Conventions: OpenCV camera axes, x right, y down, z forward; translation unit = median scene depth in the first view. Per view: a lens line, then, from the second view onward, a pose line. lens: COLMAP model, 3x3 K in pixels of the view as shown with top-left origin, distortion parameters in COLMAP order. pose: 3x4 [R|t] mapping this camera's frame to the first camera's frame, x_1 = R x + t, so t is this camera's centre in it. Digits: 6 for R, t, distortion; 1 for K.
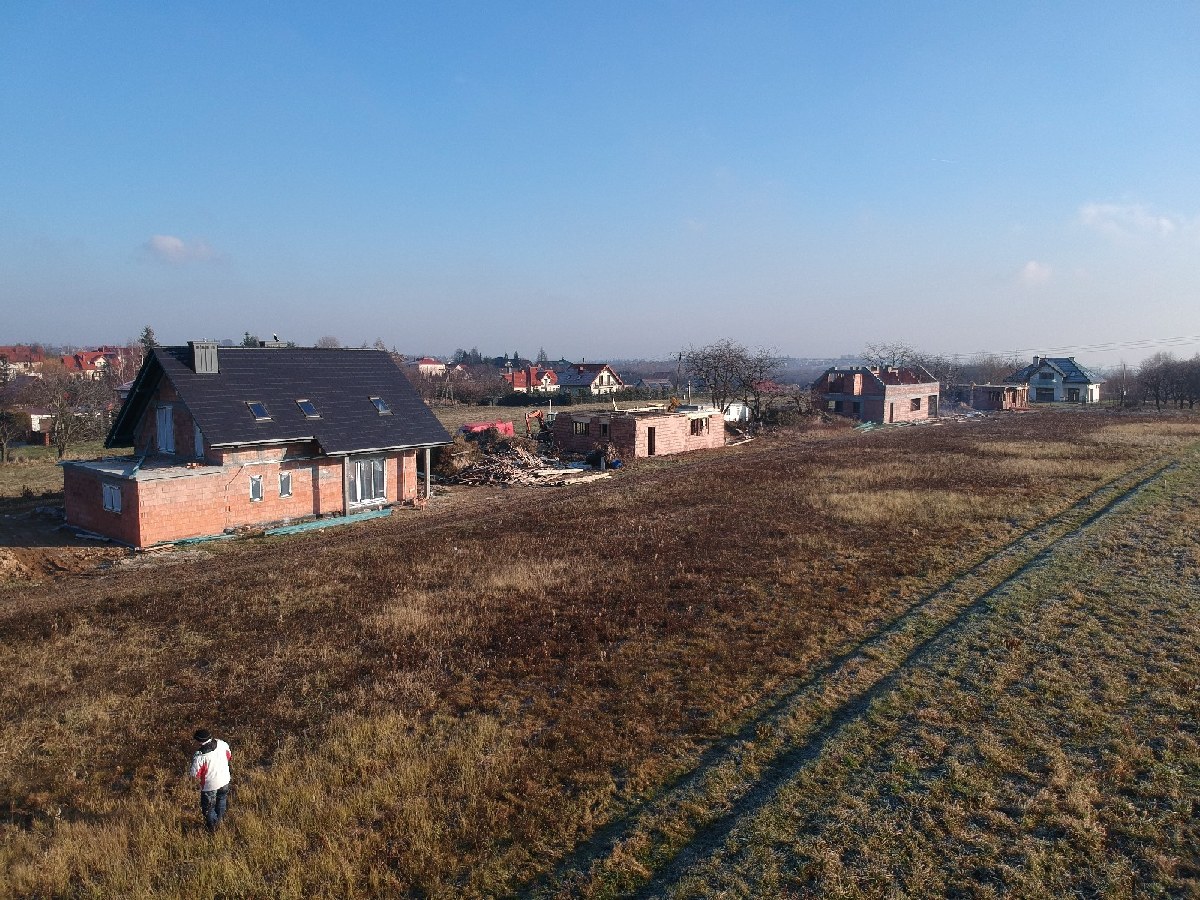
lens RADIAL K [[868.6, 0, 593.1], [0, 868.6, 452.6], [0, 0, 1]] dist [0.124756, -0.244426]
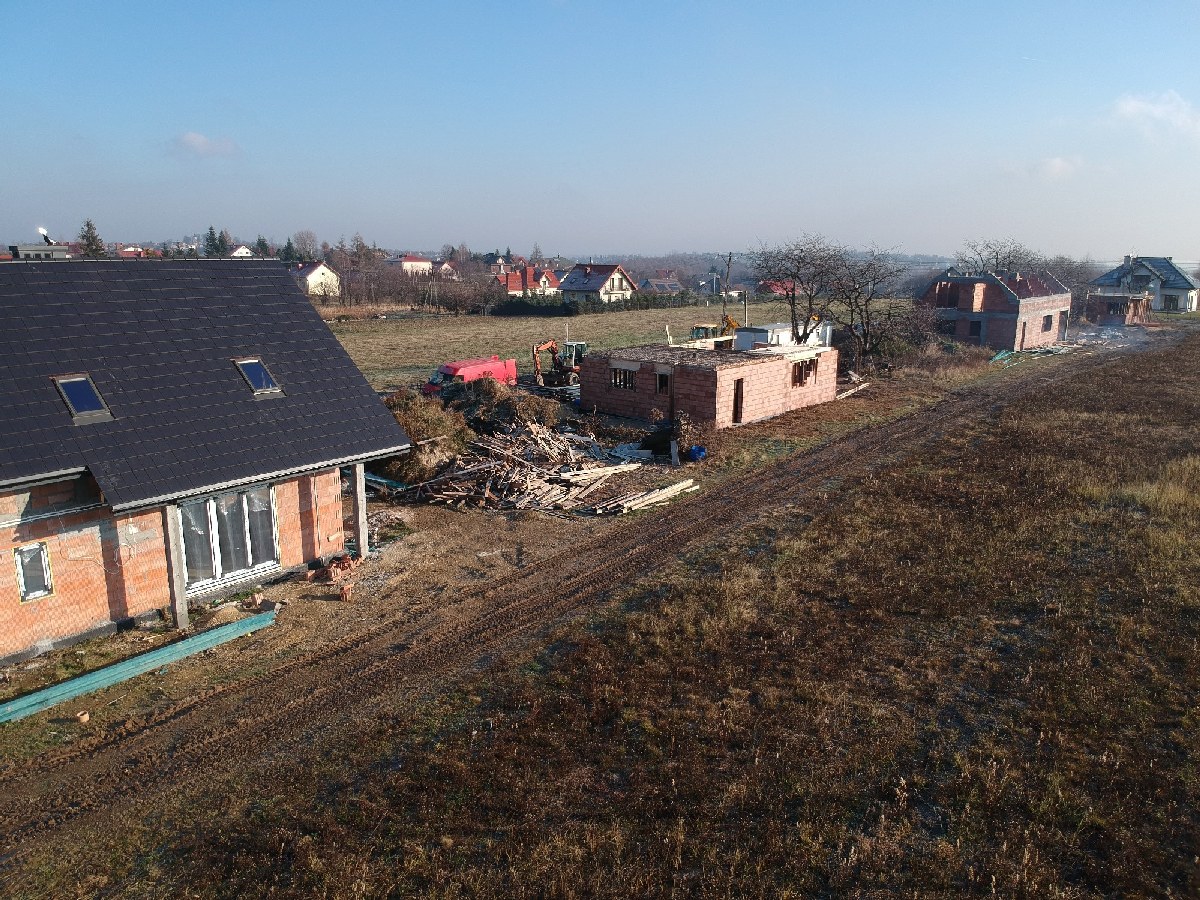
lens RADIAL K [[868.6, 0, 593.1], [0, 868.6, 452.6], [0, 0, 1]] dist [0.124756, -0.244426]
pose [[0.999969, -0.002161, 0.007518, -0.040001], [0.001278, 0.993304, 0.115520, -0.045819], [-0.007718, -0.115507, 0.993277, 0.337425]]
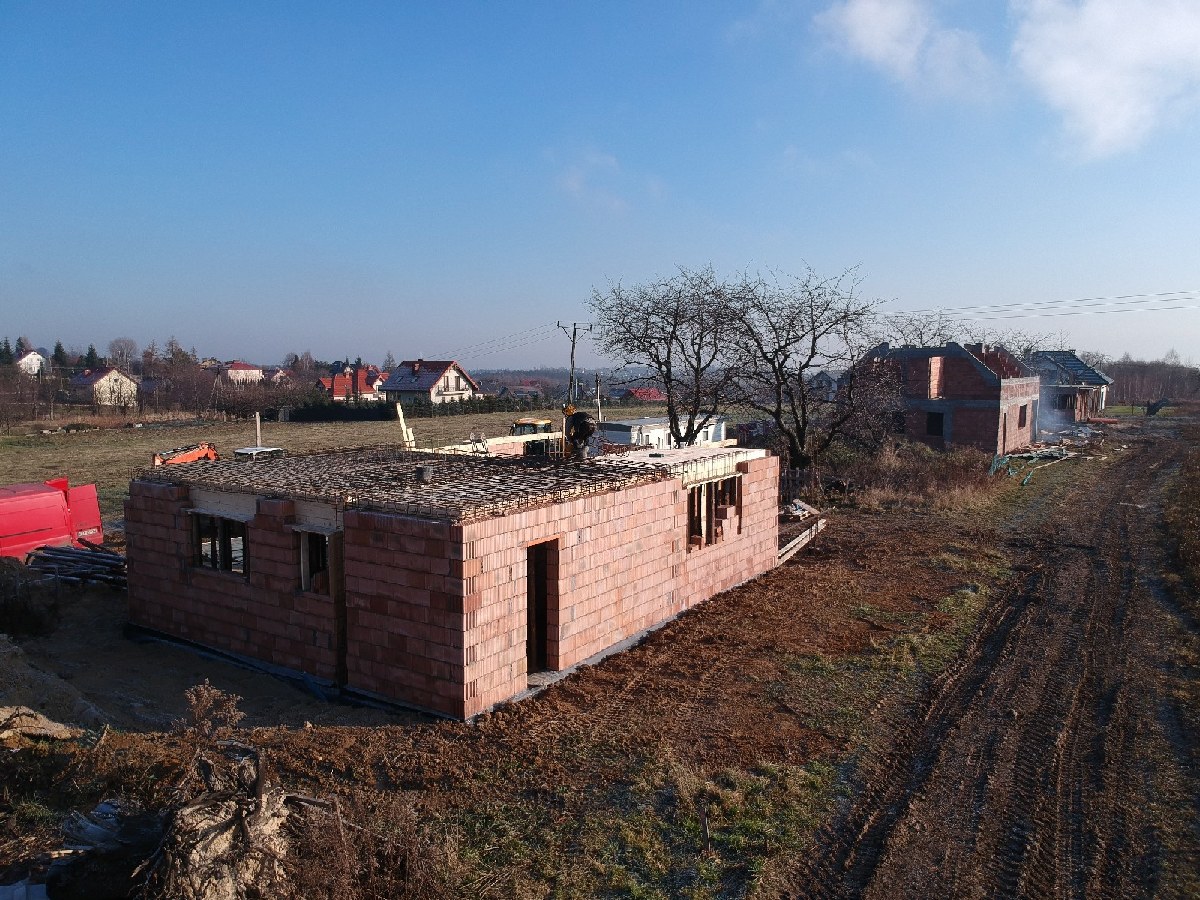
lens RADIAL K [[868.6, 0, 593.1], [0, 868.6, 452.6], [0, 0, 1]] dist [0.124756, -0.244426]
pose [[0.988164, -0.016363, 0.152527, 0.043934], [0.018289, 0.999770, -0.011231, -0.045014], [-0.152308, 0.013888, 0.988235, 0.728563]]
